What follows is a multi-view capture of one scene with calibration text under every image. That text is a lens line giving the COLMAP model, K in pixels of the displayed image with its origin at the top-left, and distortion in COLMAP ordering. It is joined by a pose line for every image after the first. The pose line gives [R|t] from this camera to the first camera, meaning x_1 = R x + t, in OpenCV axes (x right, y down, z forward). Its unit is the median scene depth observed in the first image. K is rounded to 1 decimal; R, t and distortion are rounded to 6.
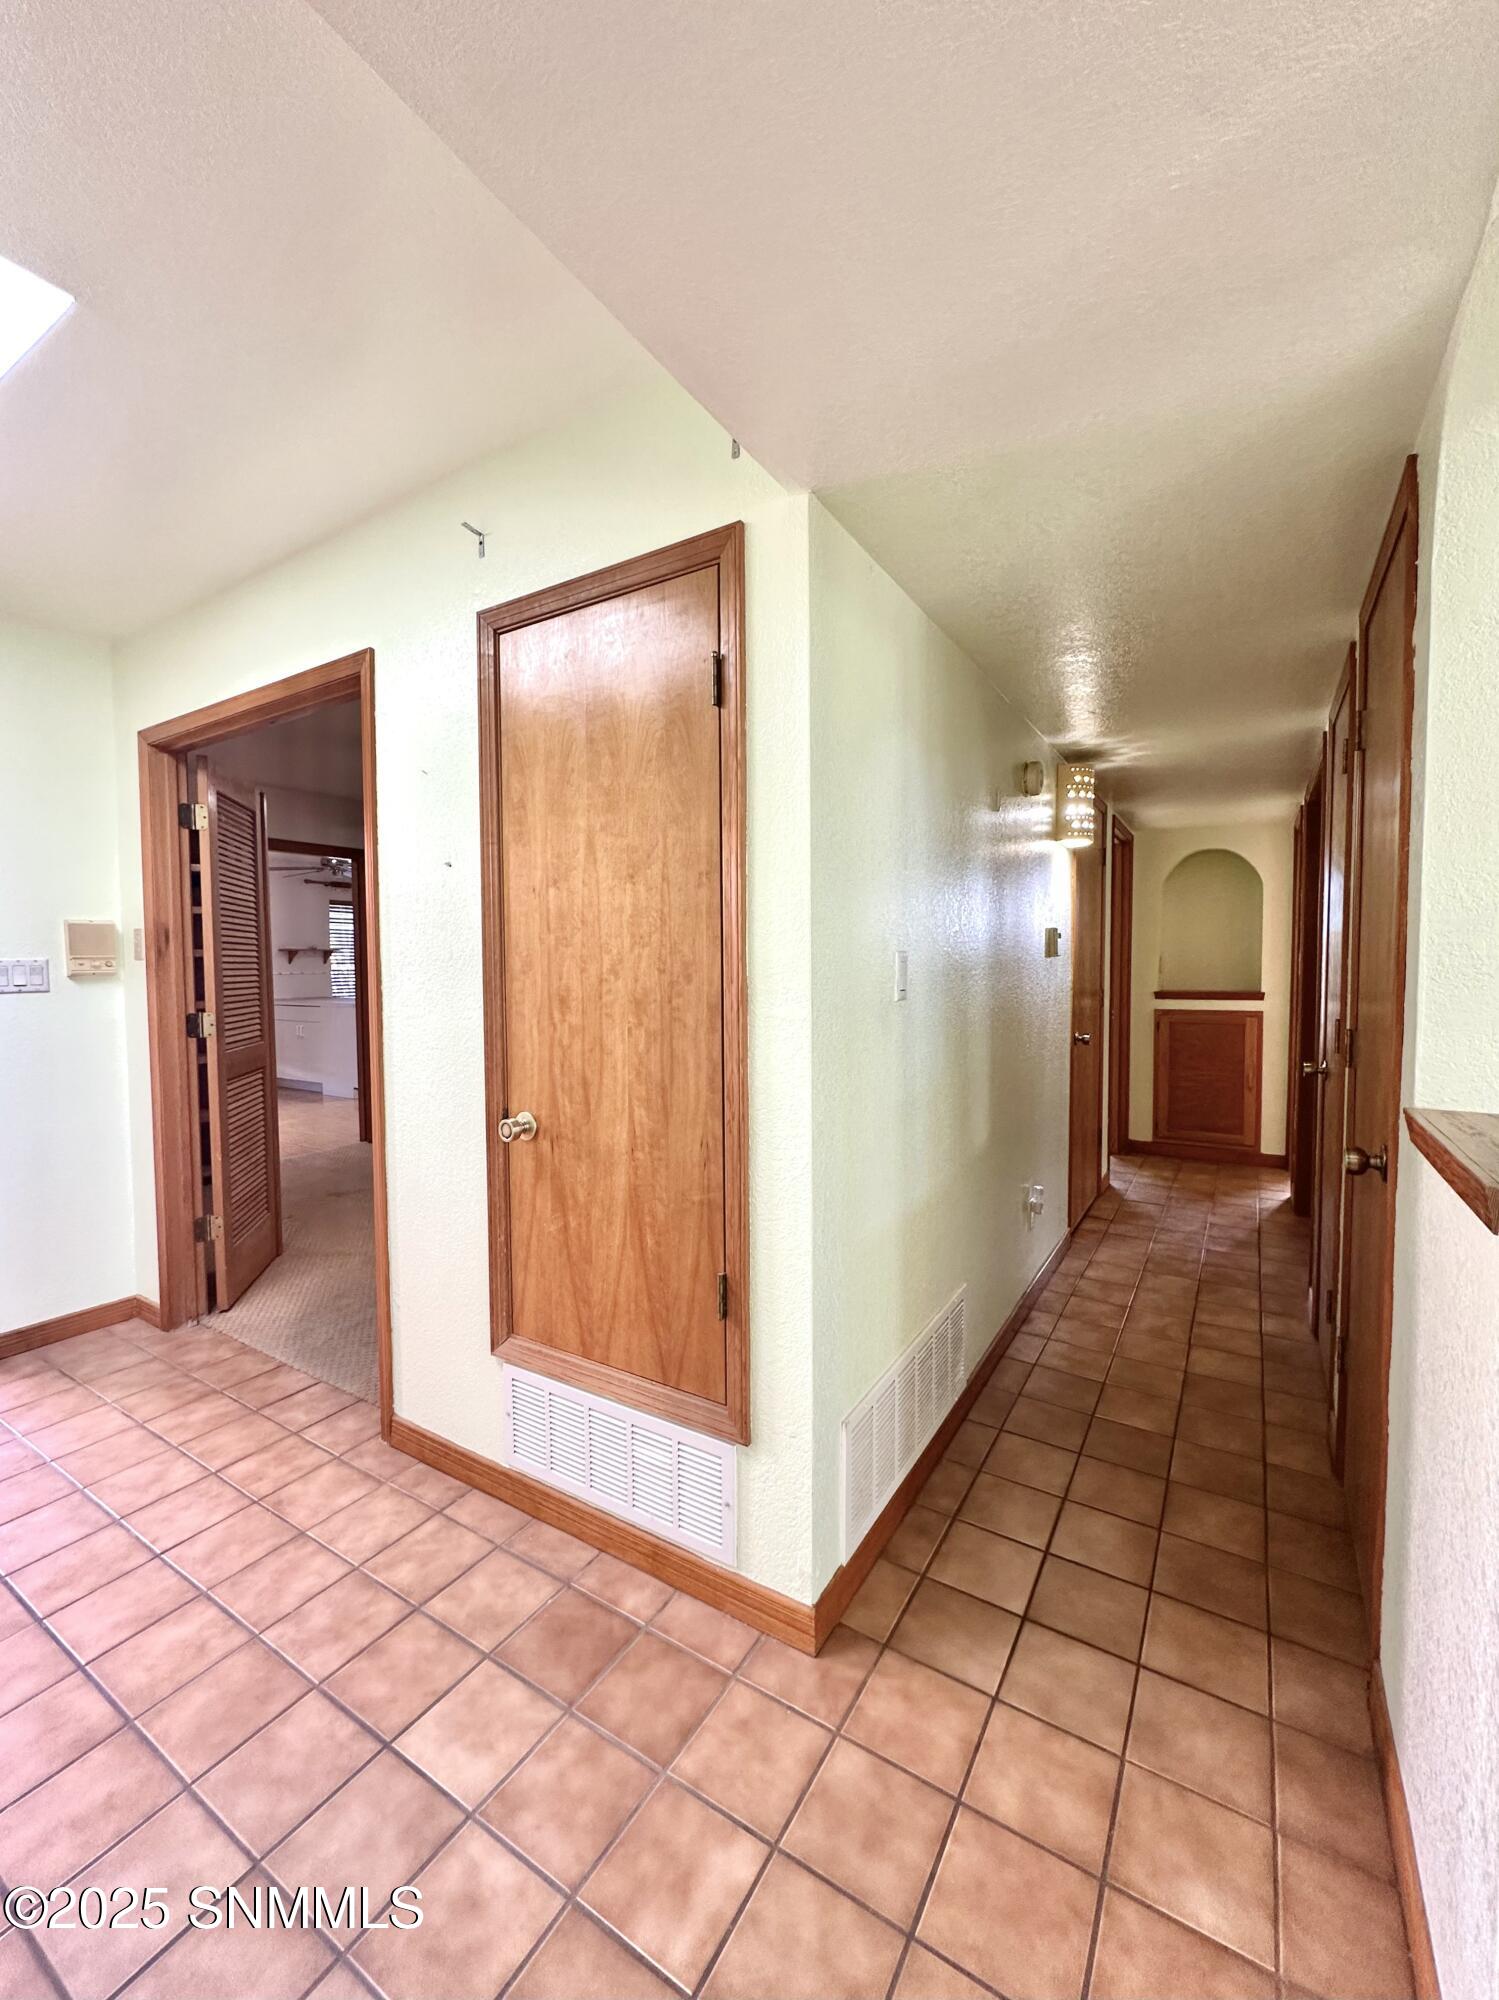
lens RADIAL K [[808.8, 0, 749.5], [0, 808.8, 1000.0], [0, 0, 1]] dist [-0.007394, 0.000477]
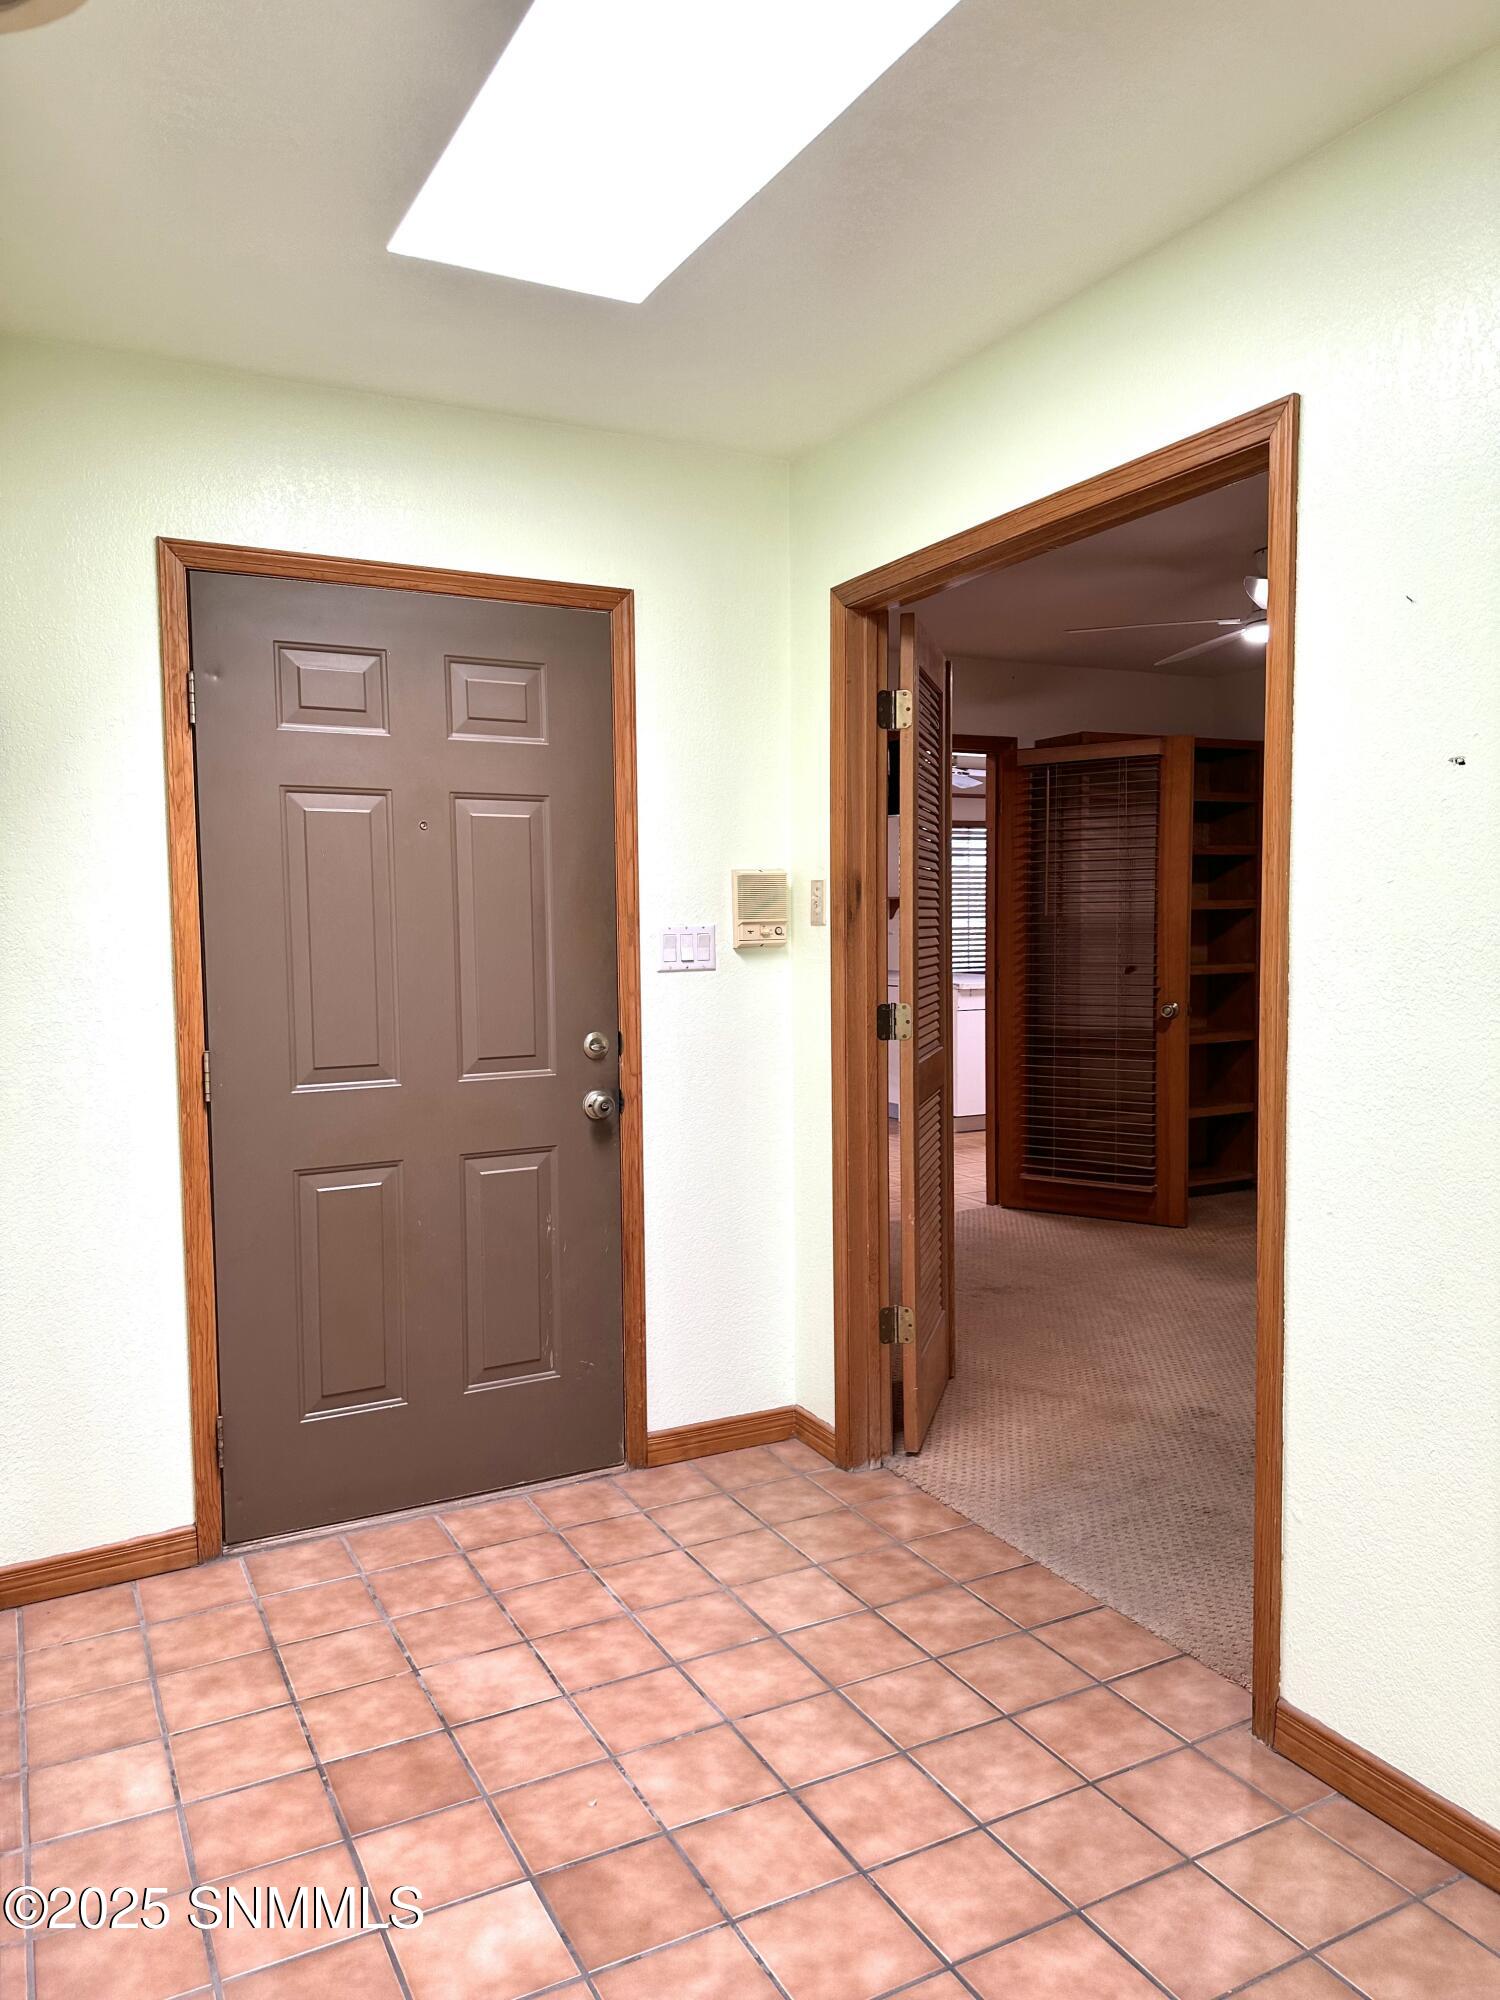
lens RADIAL K [[1390.4, 0, 746.6], [0, 1390.4, 1006.8], [0, 0, 1]] dist [0.074710, -0.126513]
pose [[0.862534, 0.029003, -0.505167, -0.246859], [-0.017077, 0.999456, 0.028225, -0.014585], [0.505711, -0.015718, 0.862560, -0.070889]]
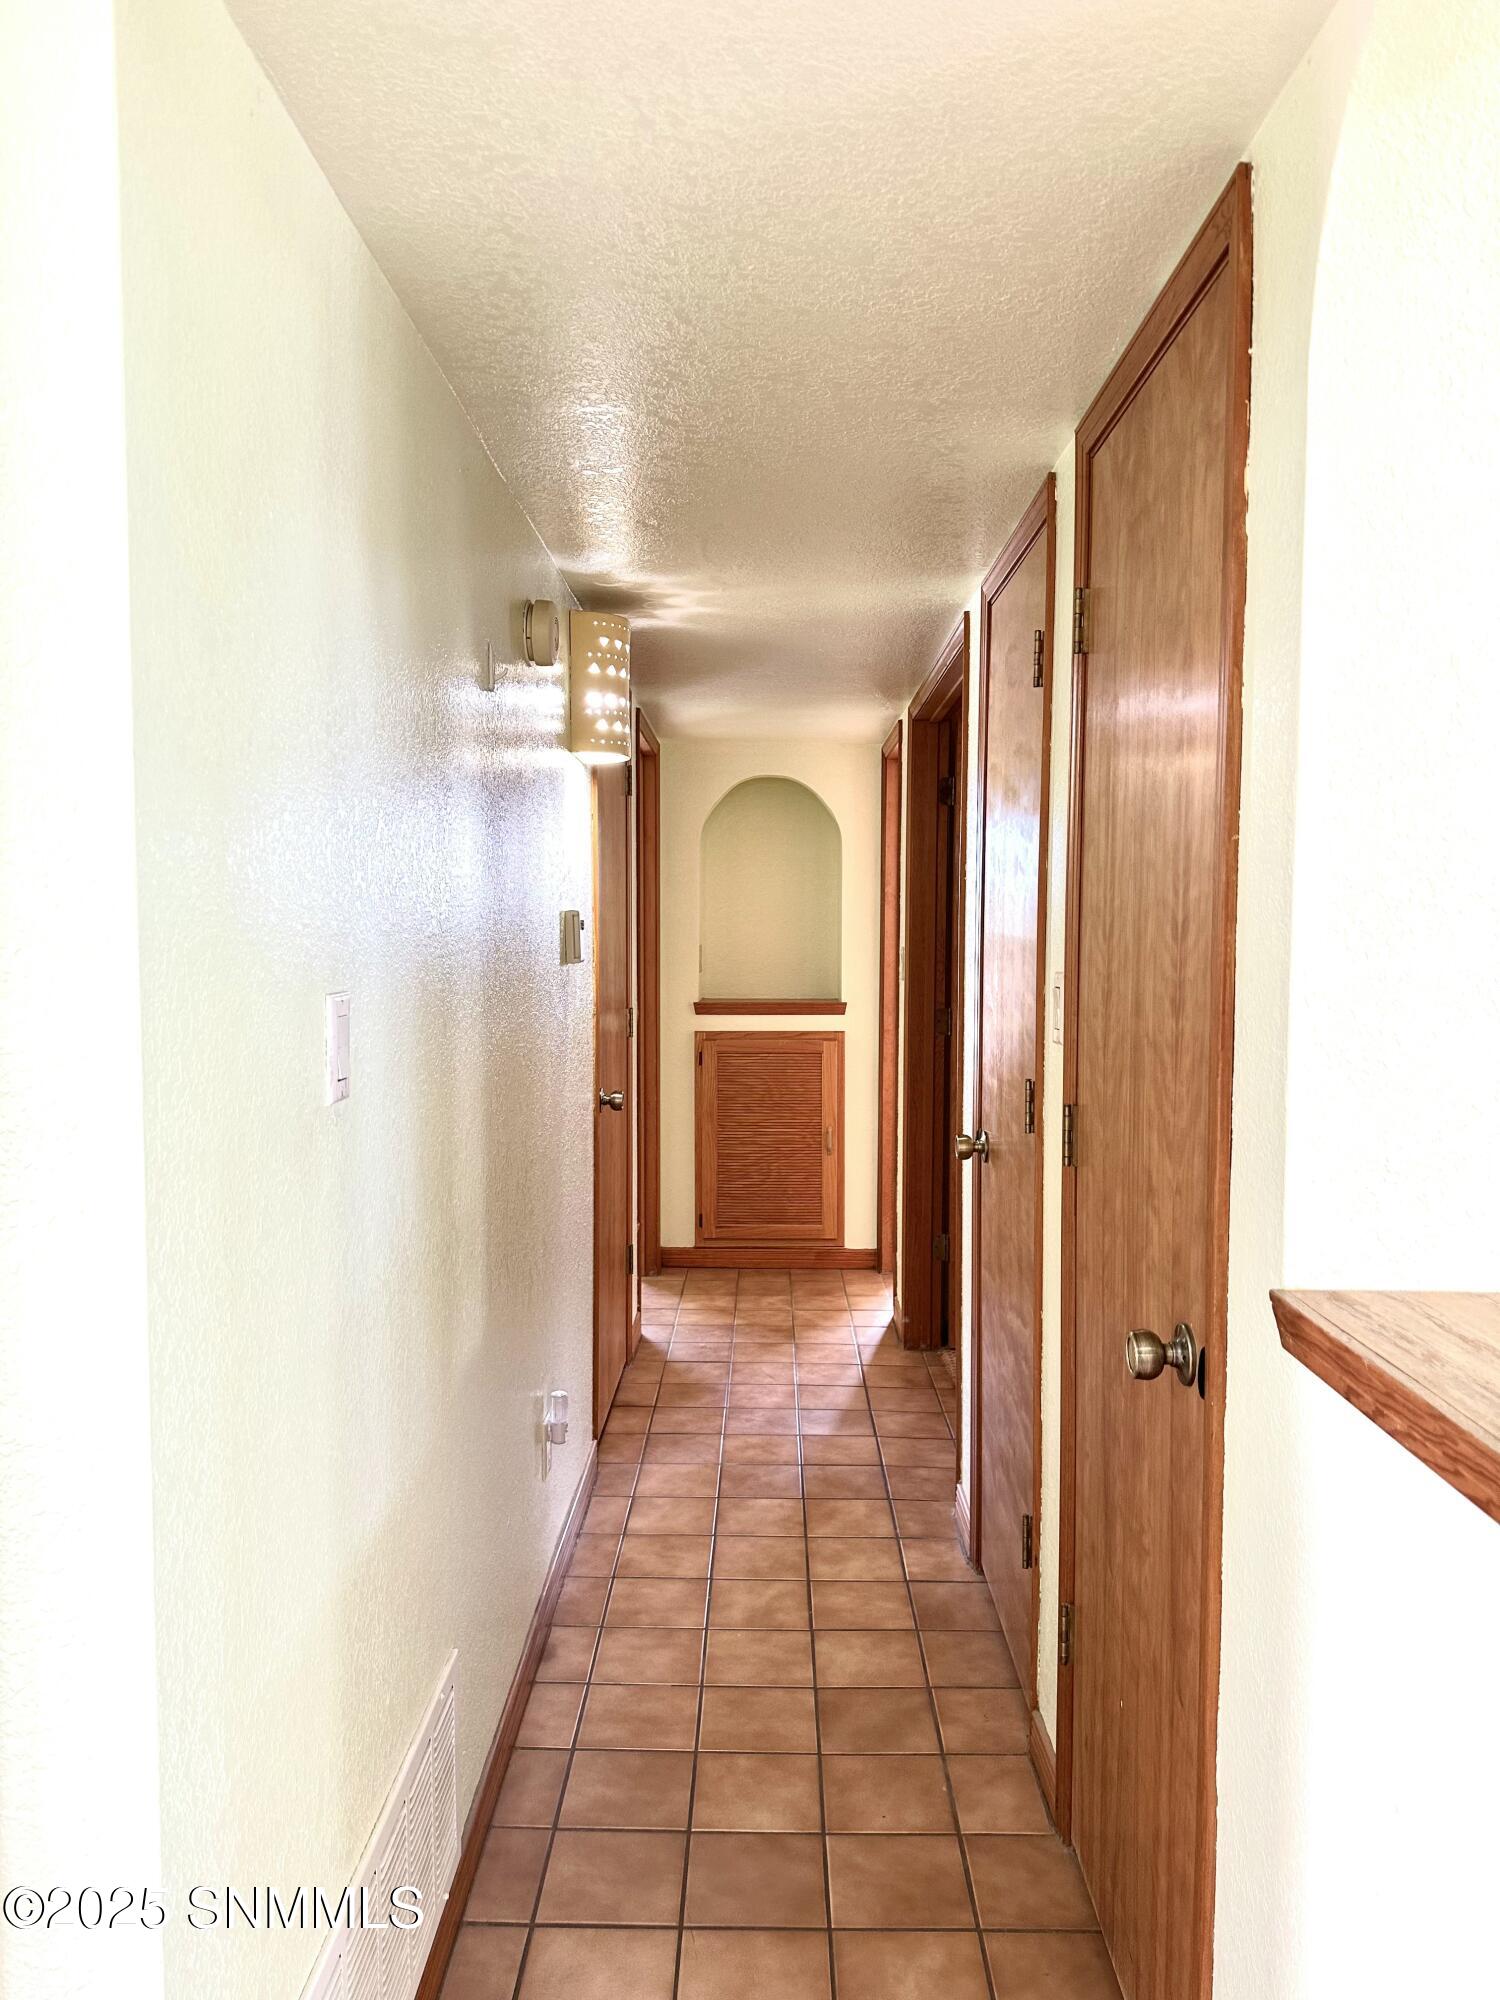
lens RADIAL K [[1383.5, 0, 750.0], [0, 1383.5, 1000.0], [0, 0, 1]] dist [0.083010, -0.122188]
pose [[0.855692, -0.018035, 0.517171, -0.011821], [0.015828, 0.999837, 0.008677, -0.045224], [-0.517243, 0.000761, 0.855838, 0.169837]]
